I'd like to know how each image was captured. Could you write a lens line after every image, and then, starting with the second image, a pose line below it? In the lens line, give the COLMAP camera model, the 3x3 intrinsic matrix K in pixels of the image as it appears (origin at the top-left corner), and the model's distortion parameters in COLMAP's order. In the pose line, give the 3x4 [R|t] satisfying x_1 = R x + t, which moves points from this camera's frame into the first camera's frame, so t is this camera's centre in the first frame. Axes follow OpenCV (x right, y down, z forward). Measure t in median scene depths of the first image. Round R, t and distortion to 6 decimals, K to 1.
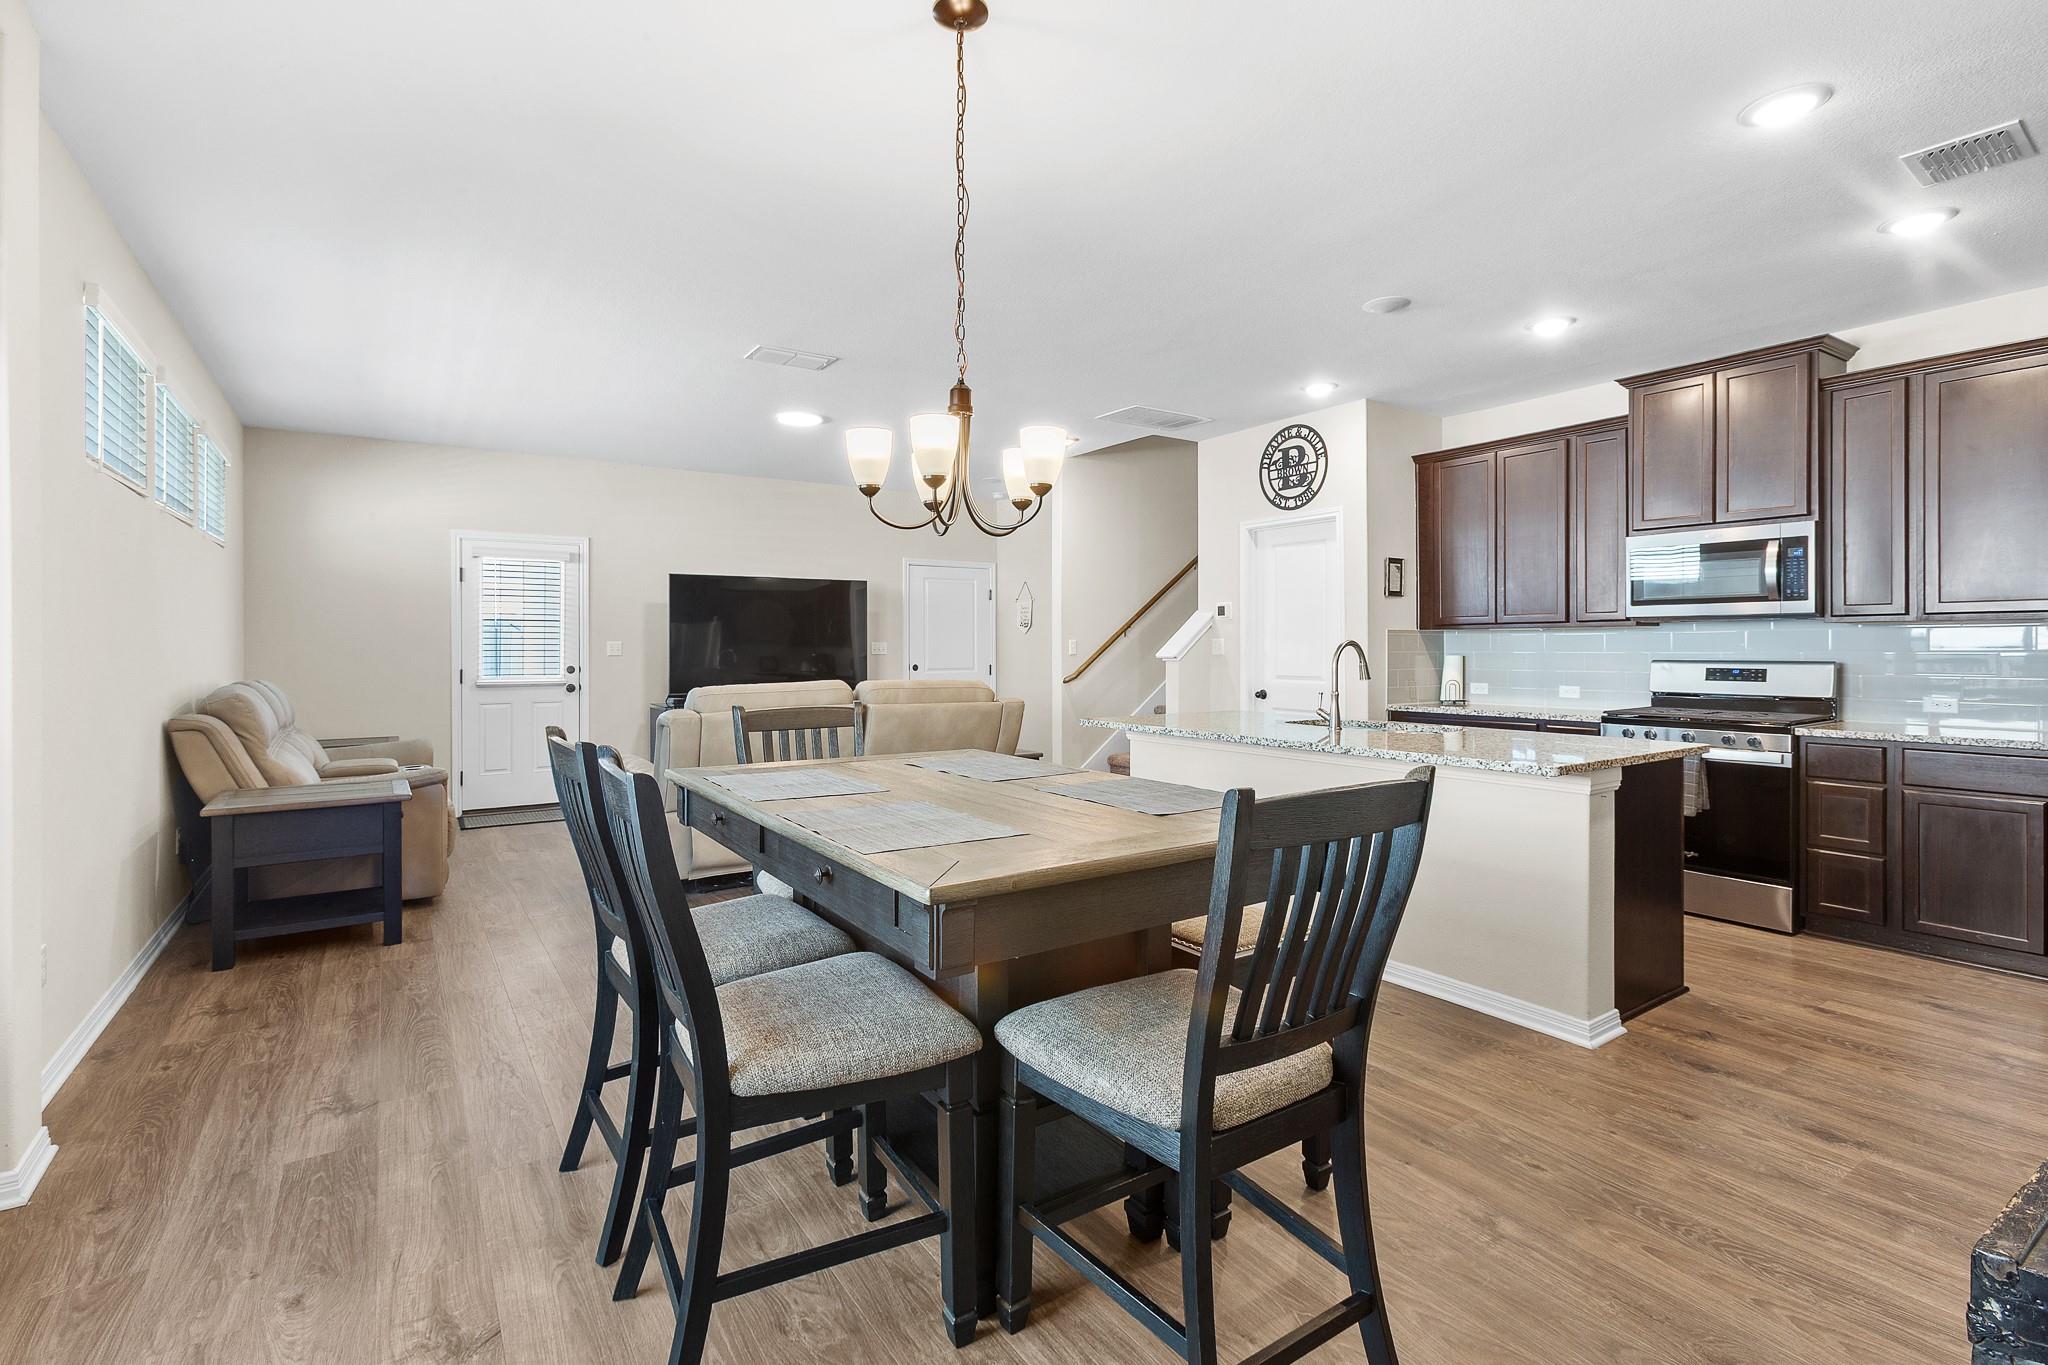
lens RADIAL K [[936.2, 0, 1003.1], [0, 936.2, 651.1], [0, 0, 1]] dist [-0.027315, 0.019288]
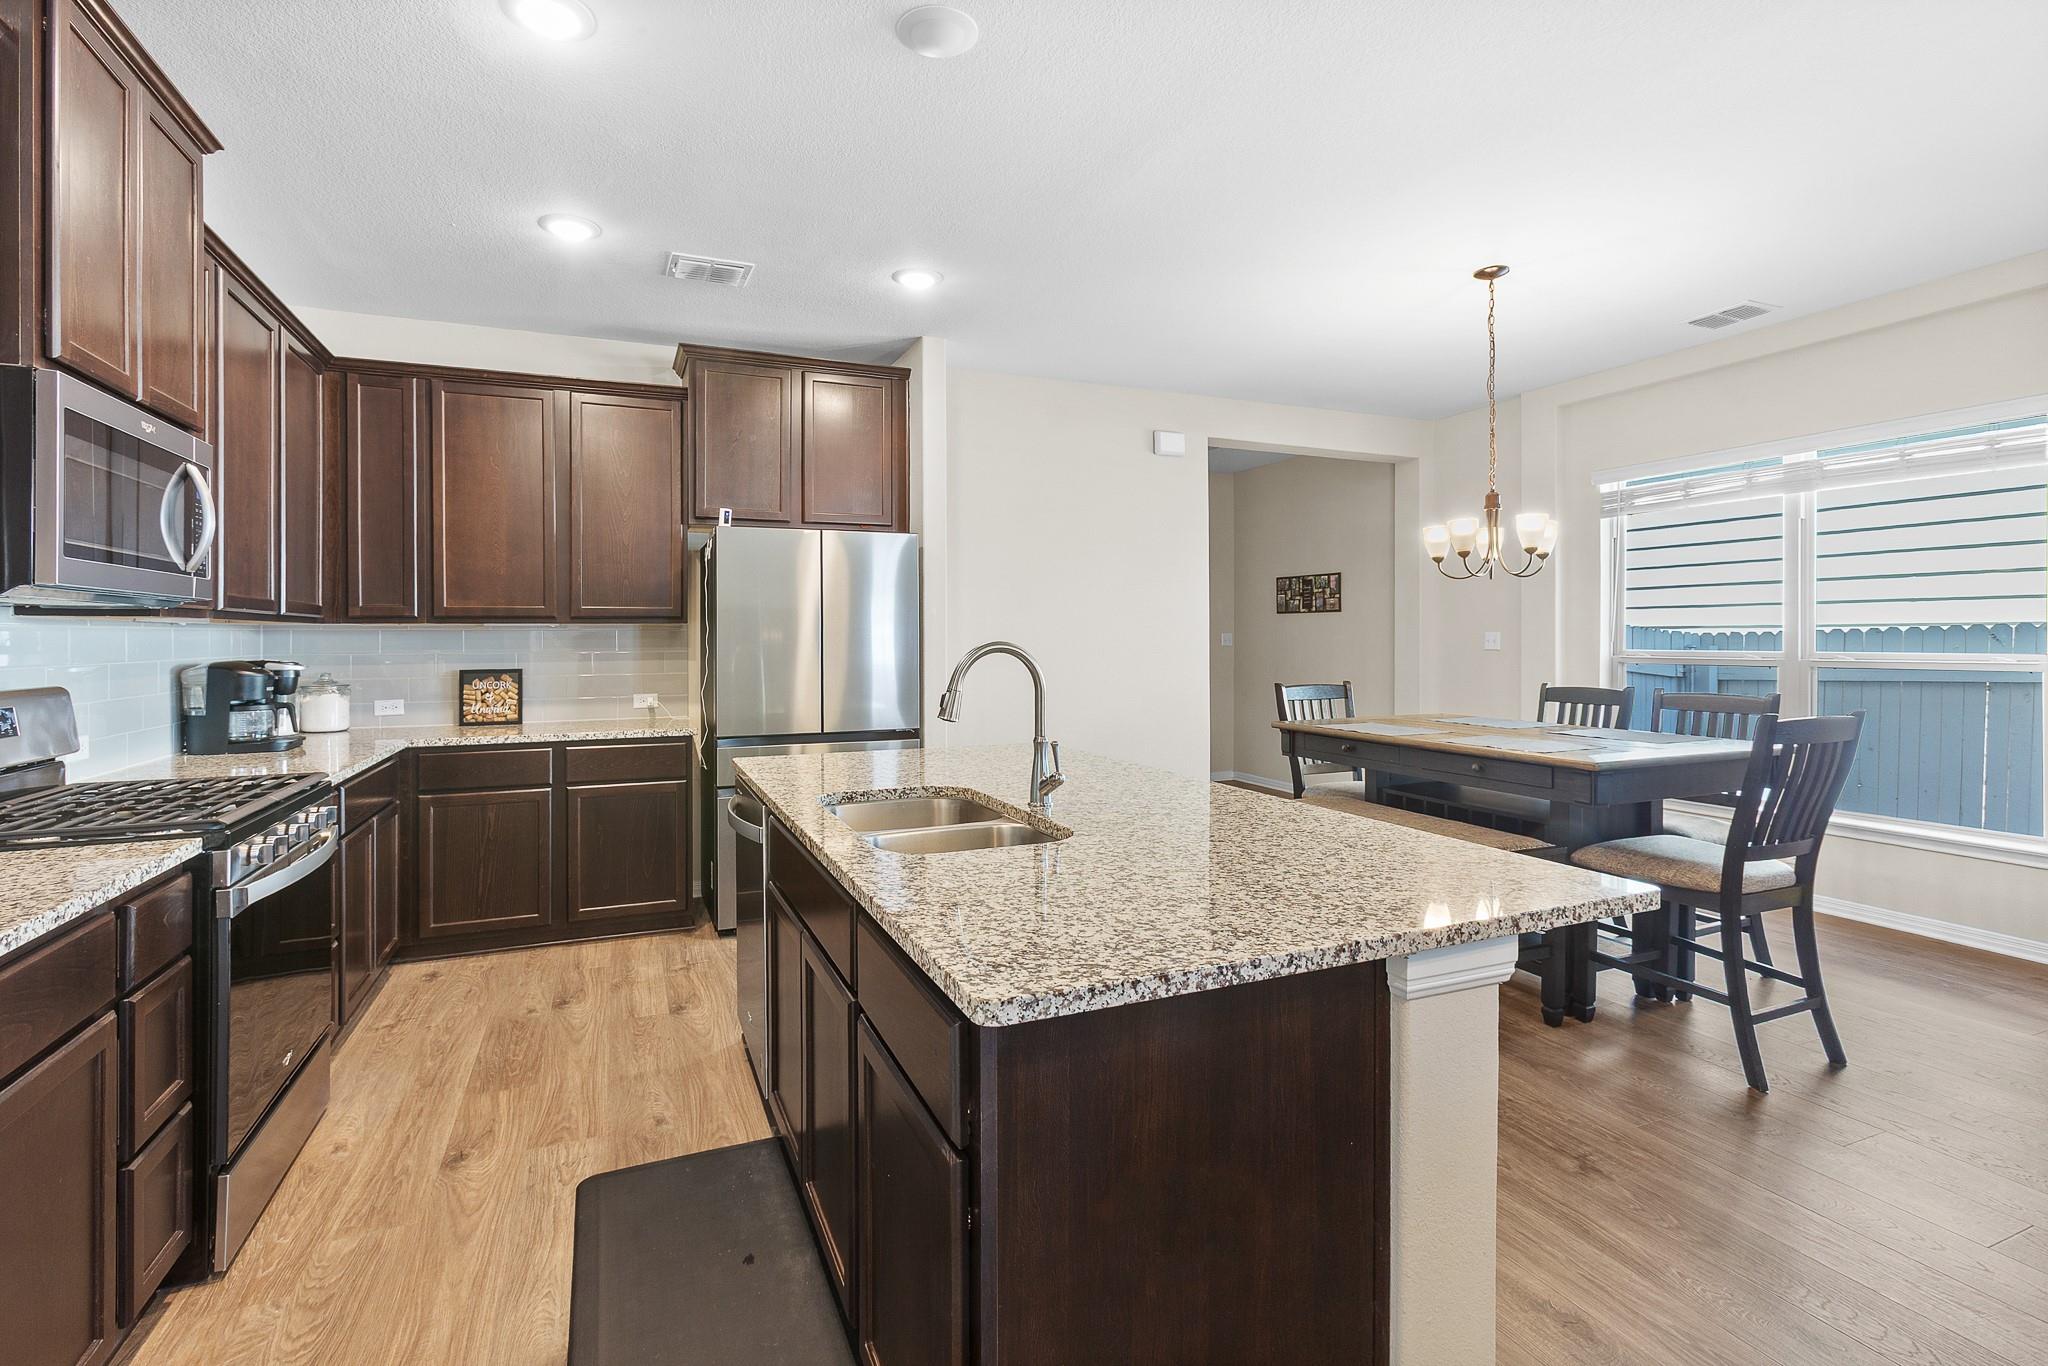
lens RADIAL K [[961.3, 0, 999.4], [0, 961.3, 617.3], [0, 0, 1]] dist [-0.028641, 0.034438]
pose [[-0.980140, 0.009916, 0.198061, 0.218283], [0.007105, 0.999864, -0.014898, -0.014664], [-0.198181, -0.013195, -0.980077, 1.300472]]
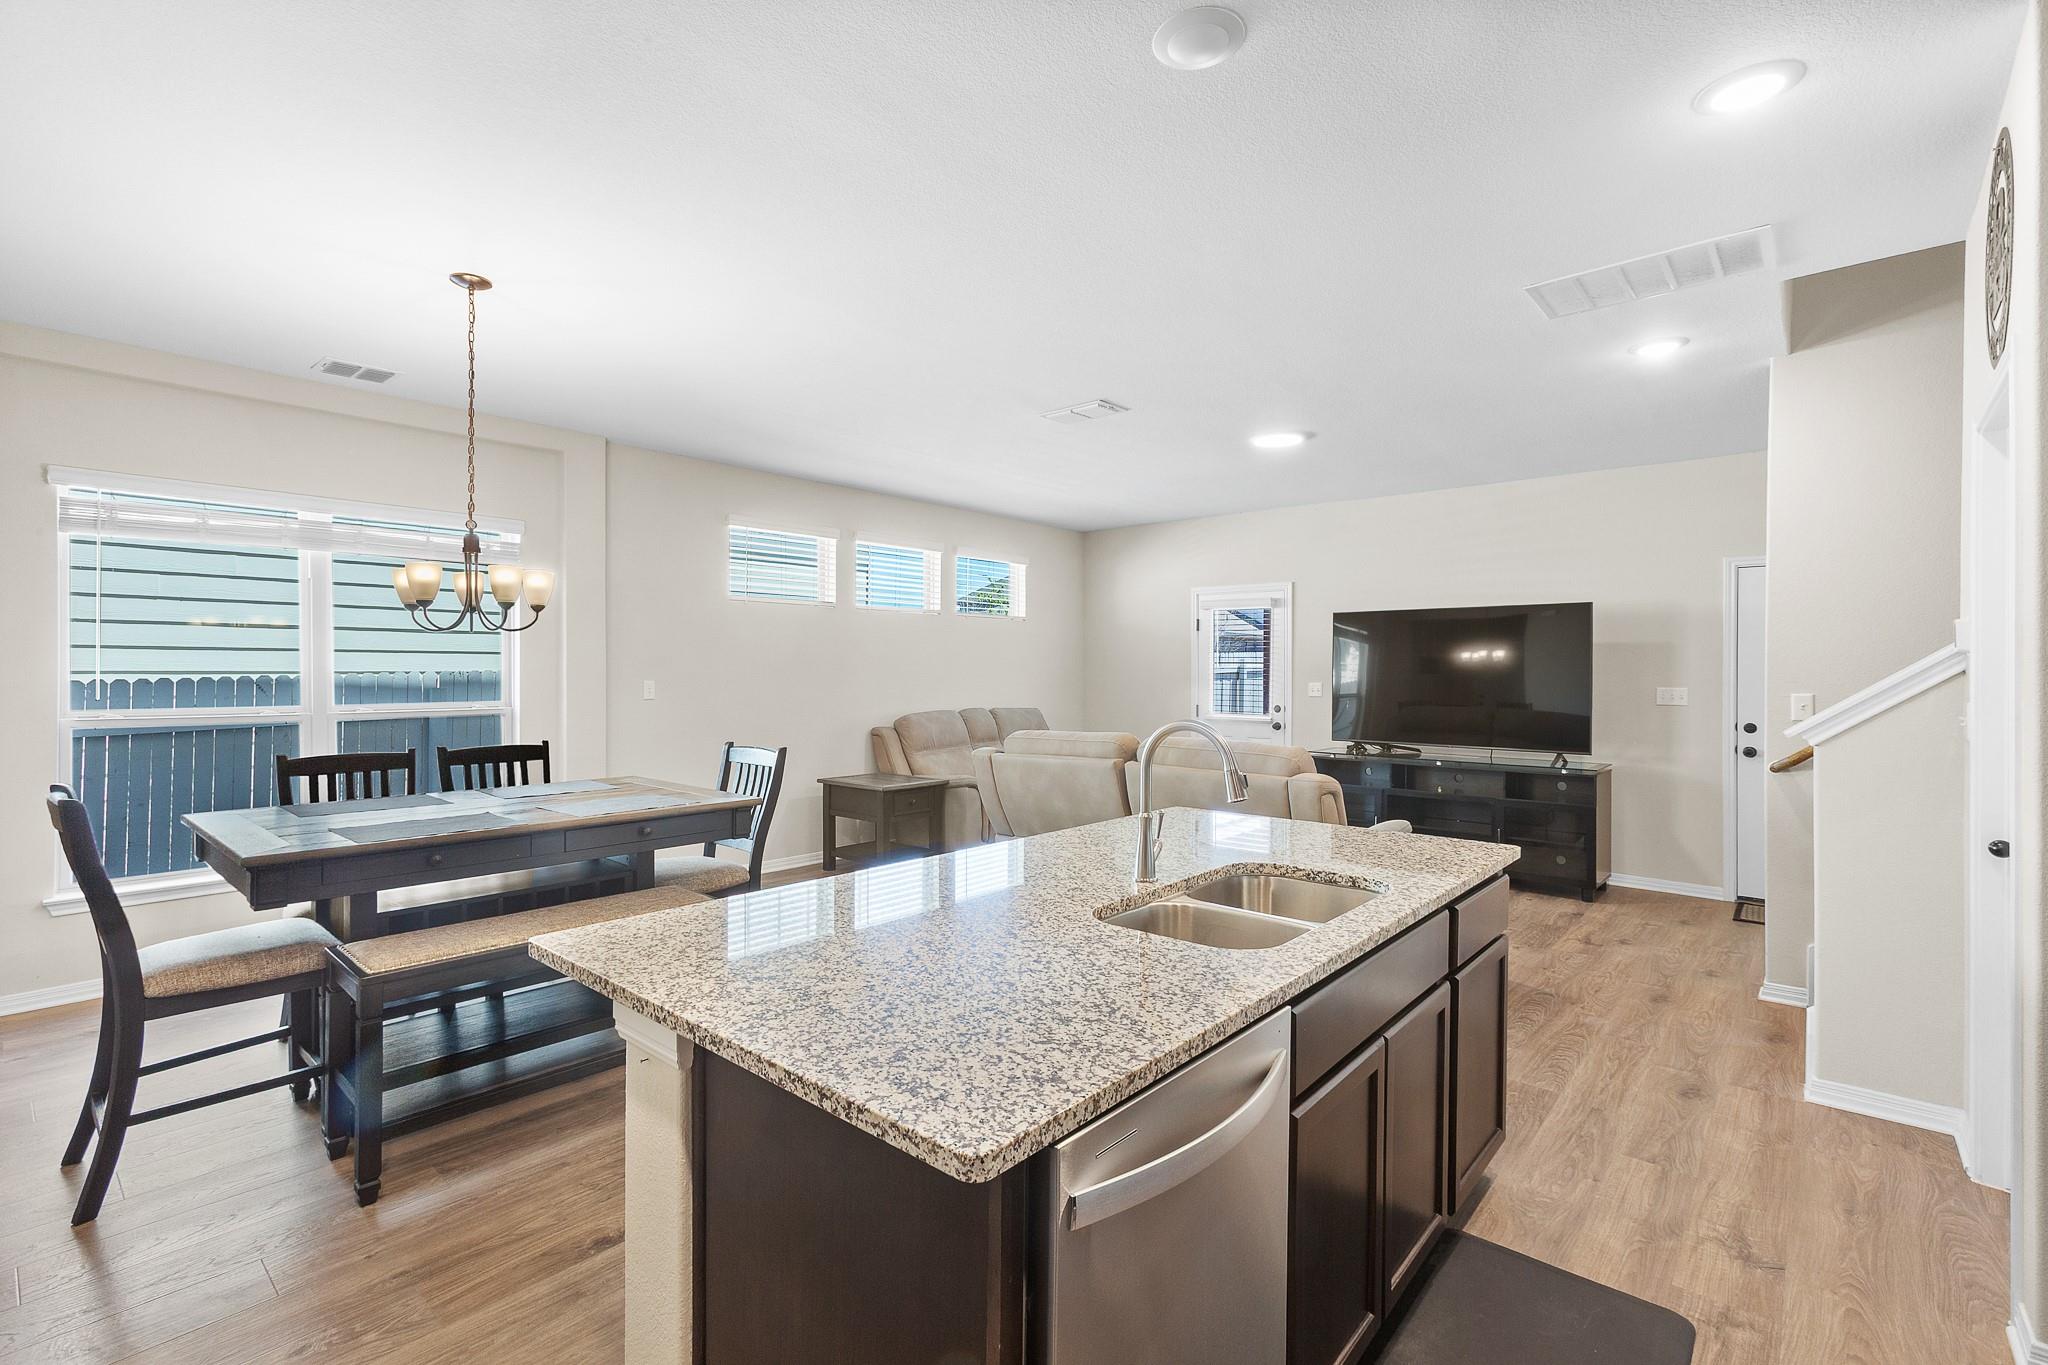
lens RADIAL K [[926.3, 0, 985.5], [0, 926.3, 675.6], [0, 0, 1]] dist [-0.000483, 0.000165]
pose [[0.249836, 0.008942, -0.968247, 0.714417], [-0.009360, 0.999933, 0.006820, -0.032433], [0.968243, 0.007359, 0.249903, 0.644422]]
